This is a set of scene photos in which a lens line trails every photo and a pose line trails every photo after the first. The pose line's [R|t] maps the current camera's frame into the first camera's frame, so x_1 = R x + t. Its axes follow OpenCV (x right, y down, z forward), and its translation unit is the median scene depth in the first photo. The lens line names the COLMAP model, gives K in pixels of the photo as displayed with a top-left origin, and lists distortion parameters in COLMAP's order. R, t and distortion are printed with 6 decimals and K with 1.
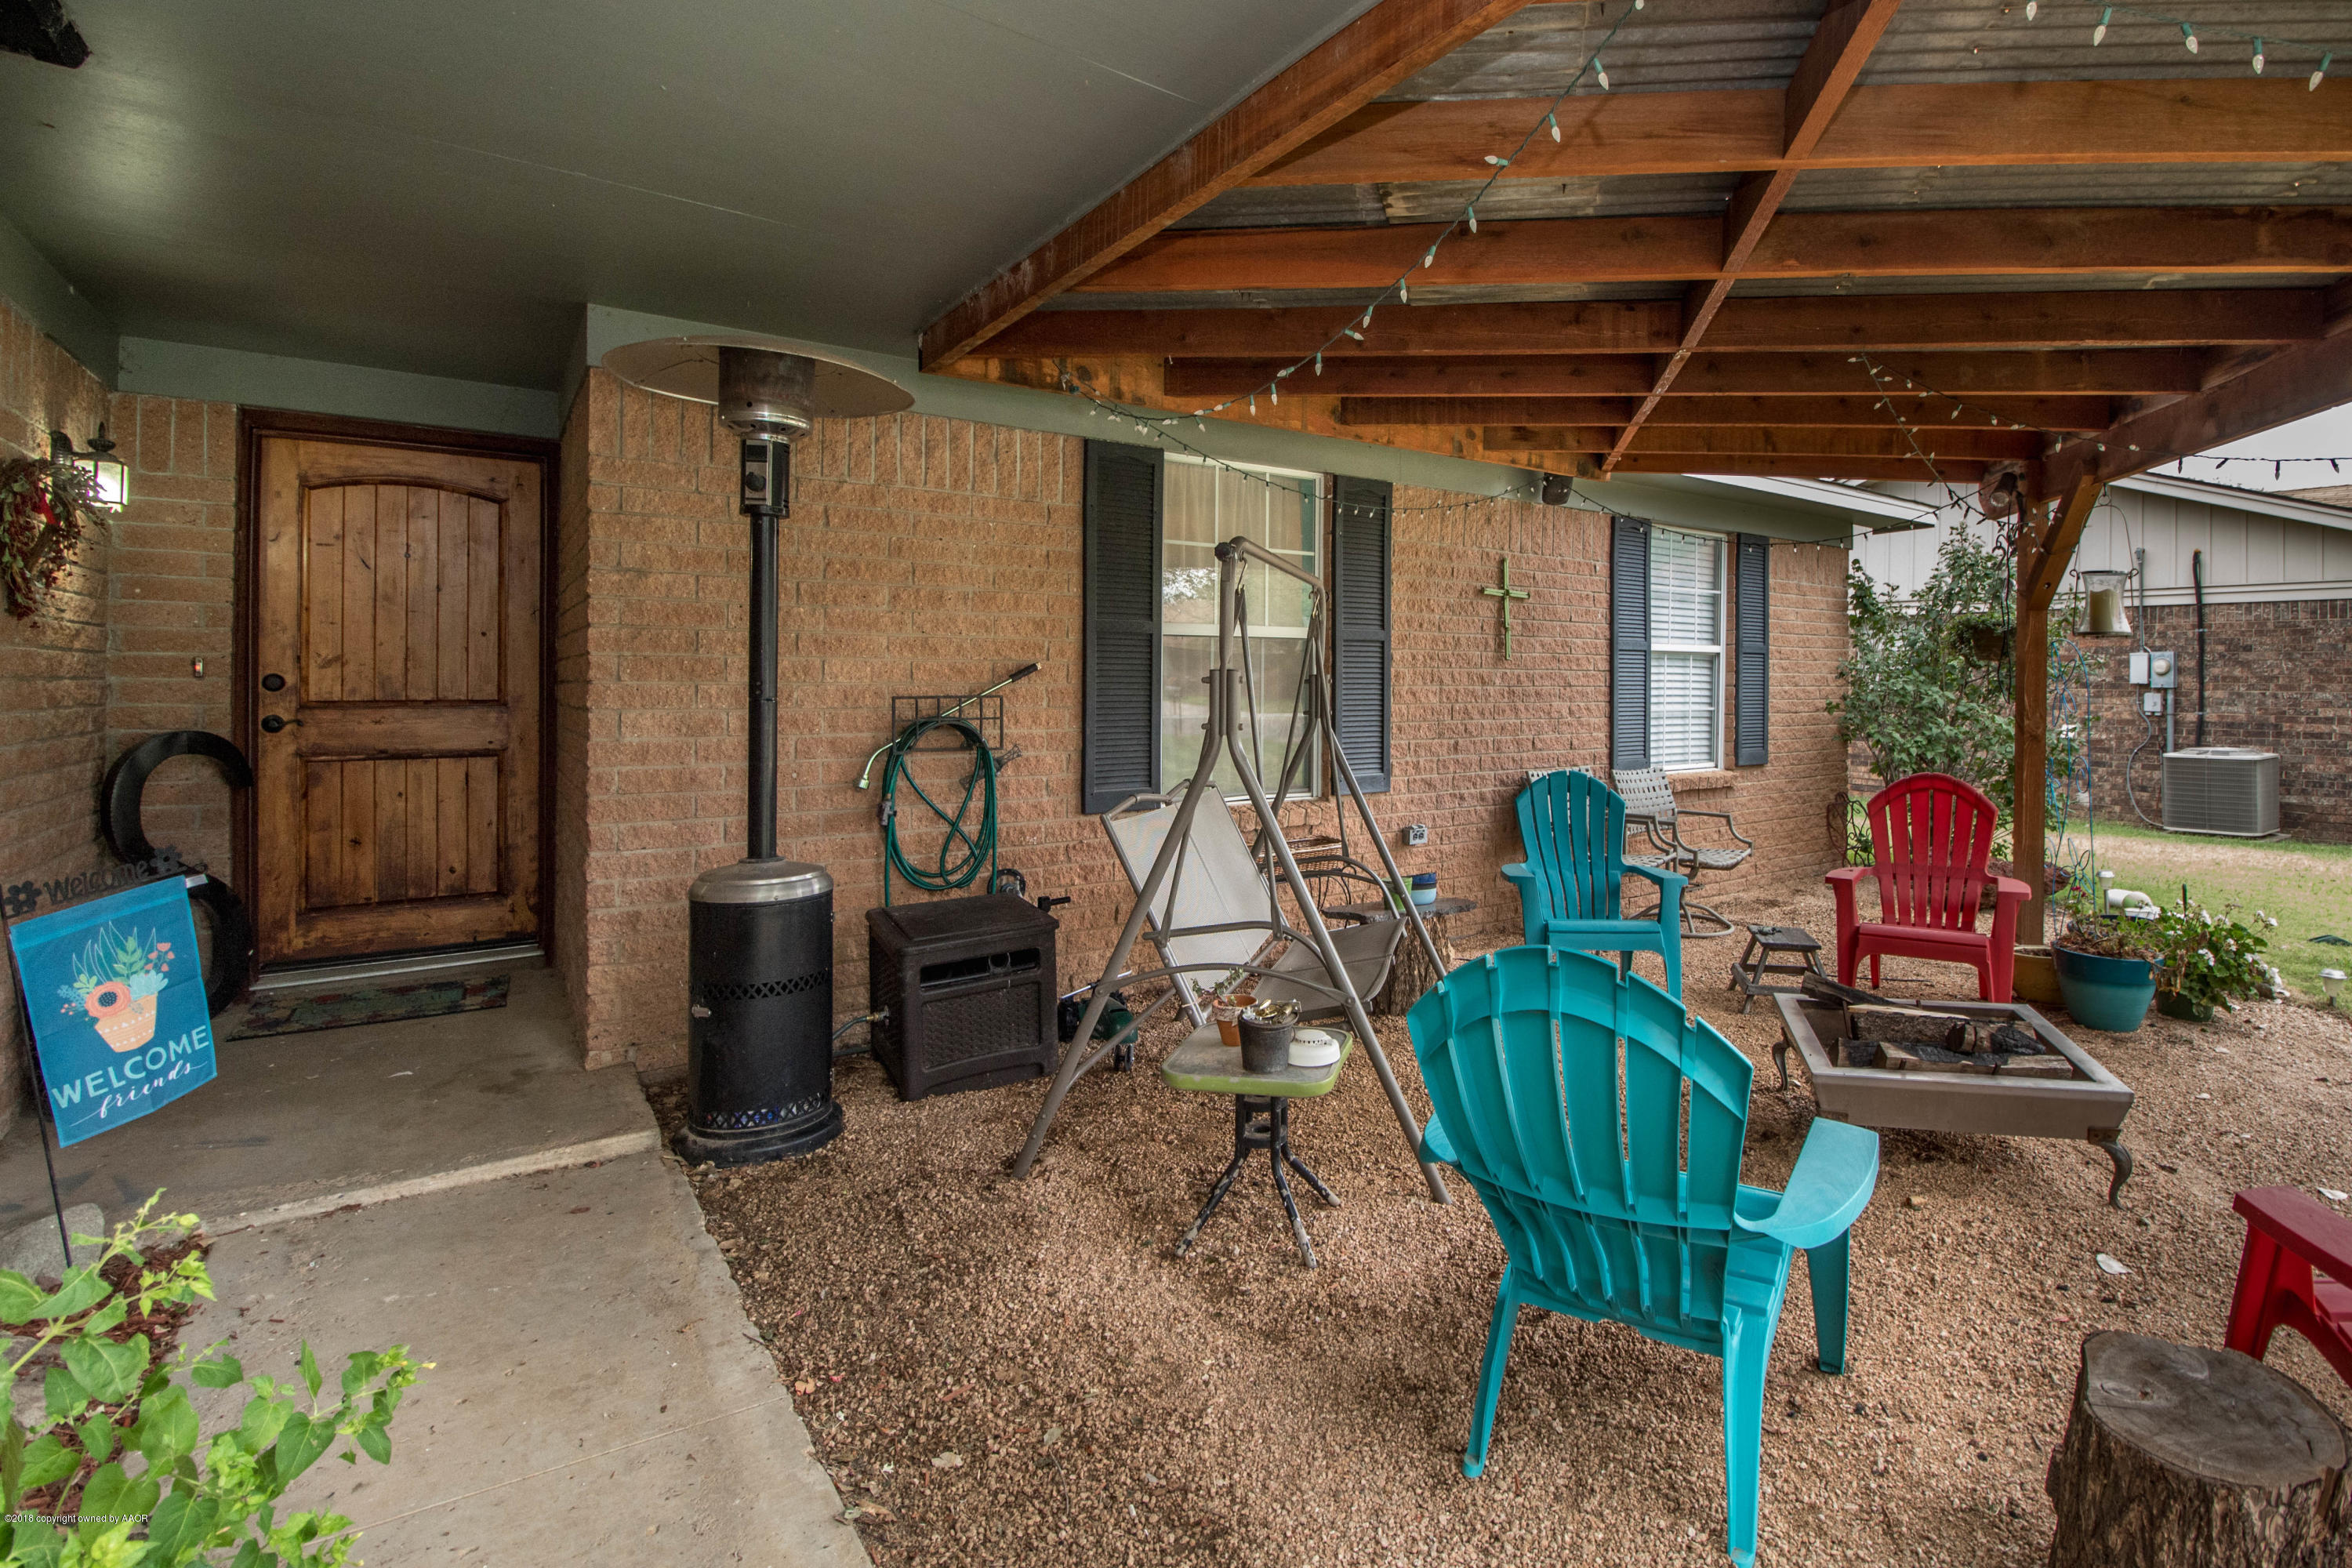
lens RADIAL K [[1151.7, 0, 1329.3], [0, 1151.7, 672.4], [0, 0, 1]] dist [-0.020613, -0.003267]
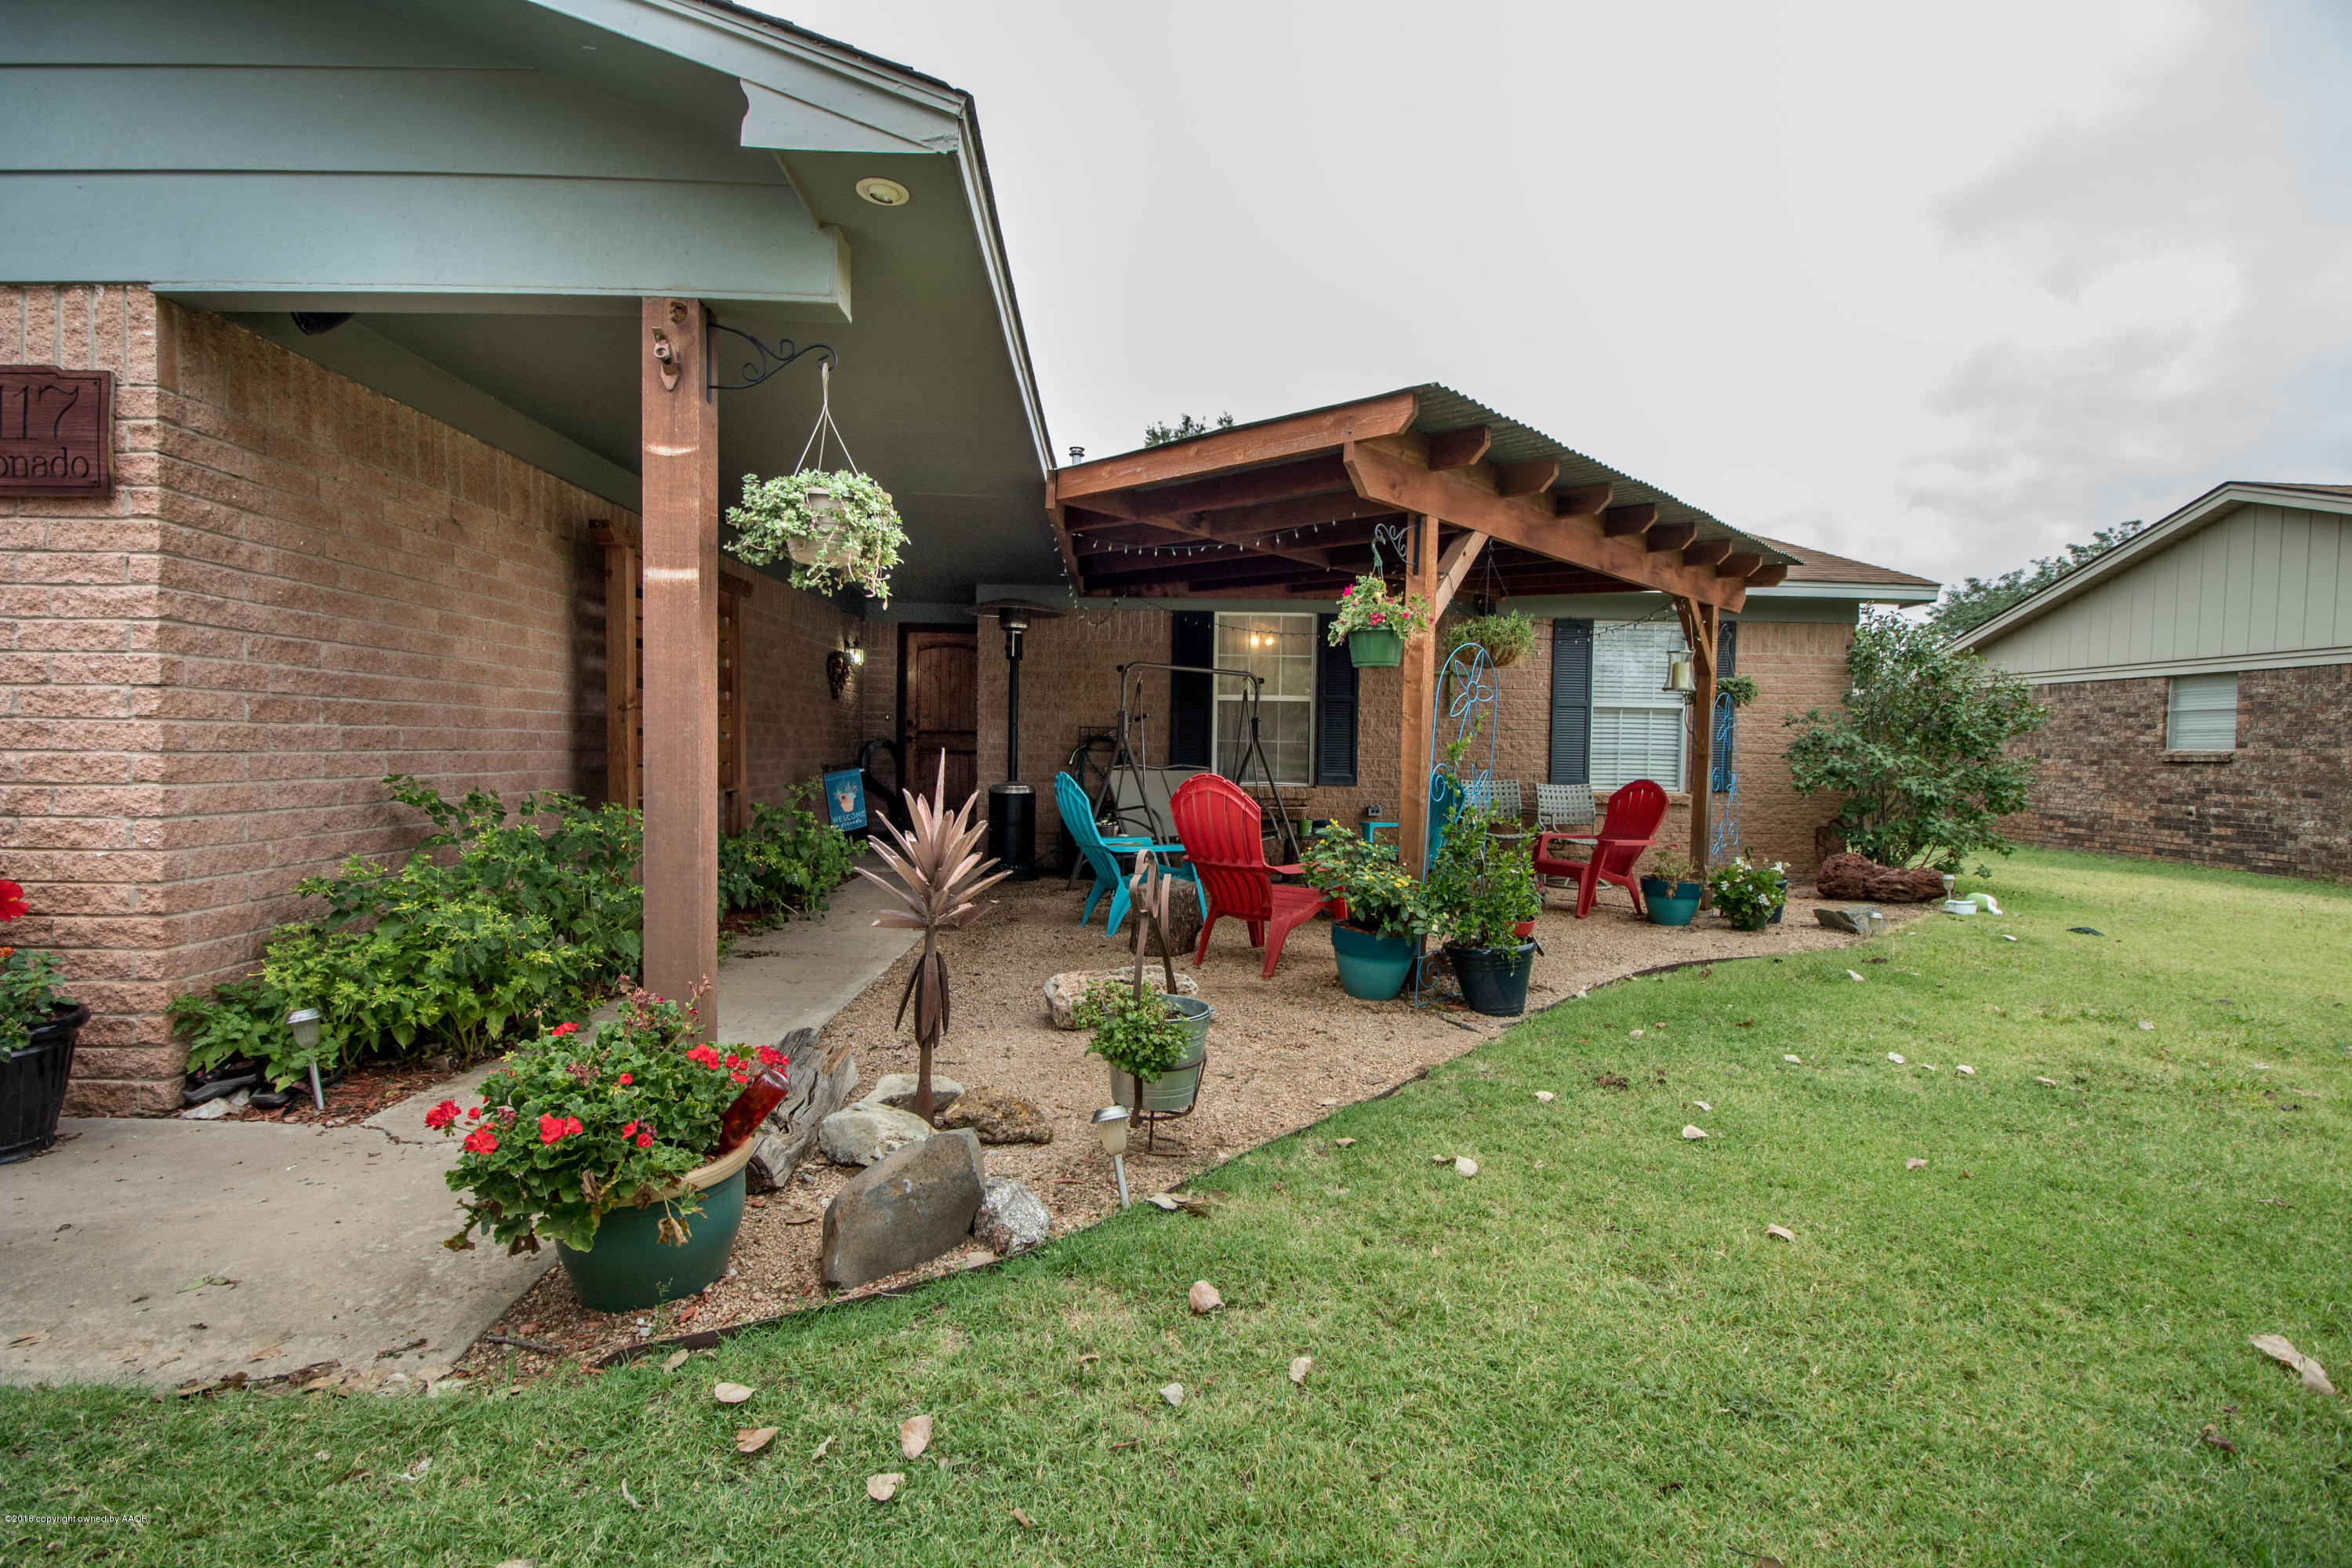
lens RADIAL K [[1112.3, 0, 1182.9], [0, 1112.3, 788.1], [0, 0, 1]] dist [-0.007900, -0.002605]
pose [[0.816151, 0.027362, -0.577190, 1.125282], [-0.006715, 0.999260, 0.037875, 0.057929], [0.577799, -0.027036, 0.815731, -0.788121]]
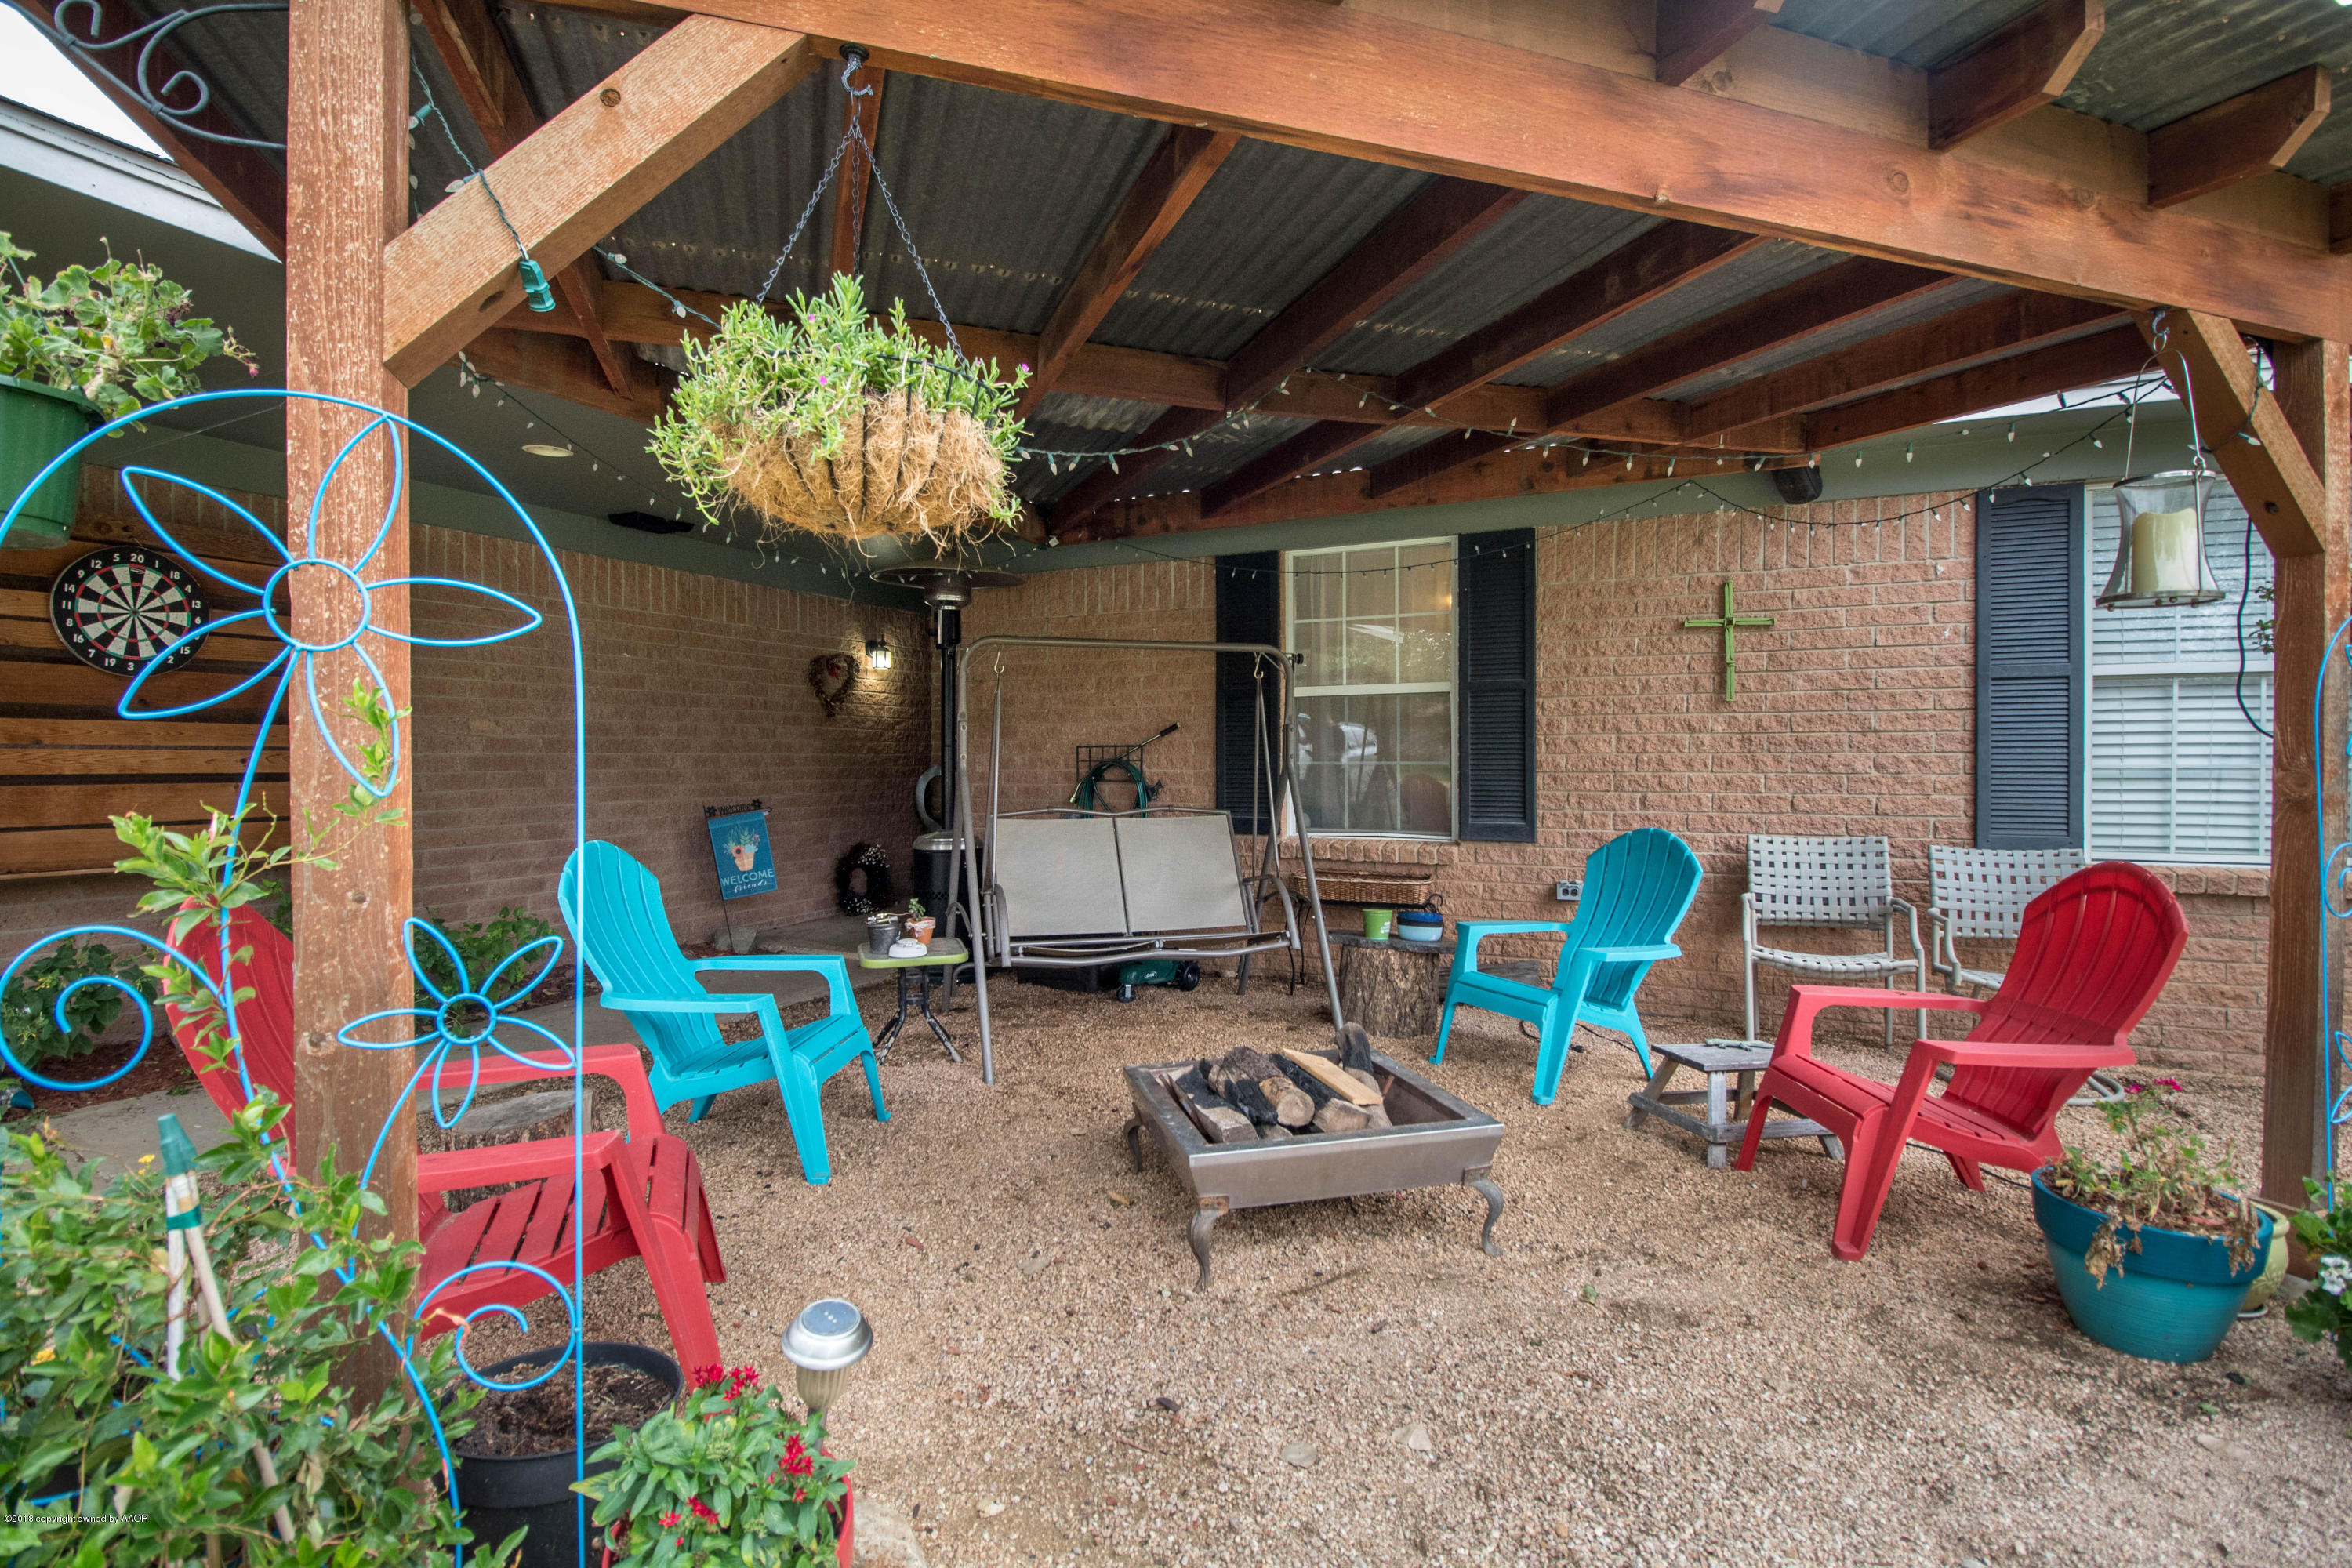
lens RADIAL K [[1112.3, 0, 1171.2], [0, 1112.3, 768.6], [0, 0, 1]] dist [-0.007900, -0.002605]
pose [[0.443907, 0.002805, -0.896068, 1.025630], [0.010178, 0.999915, 0.008172, 0.039249], [0.896015, -0.012748, 0.443841, 0.398957]]
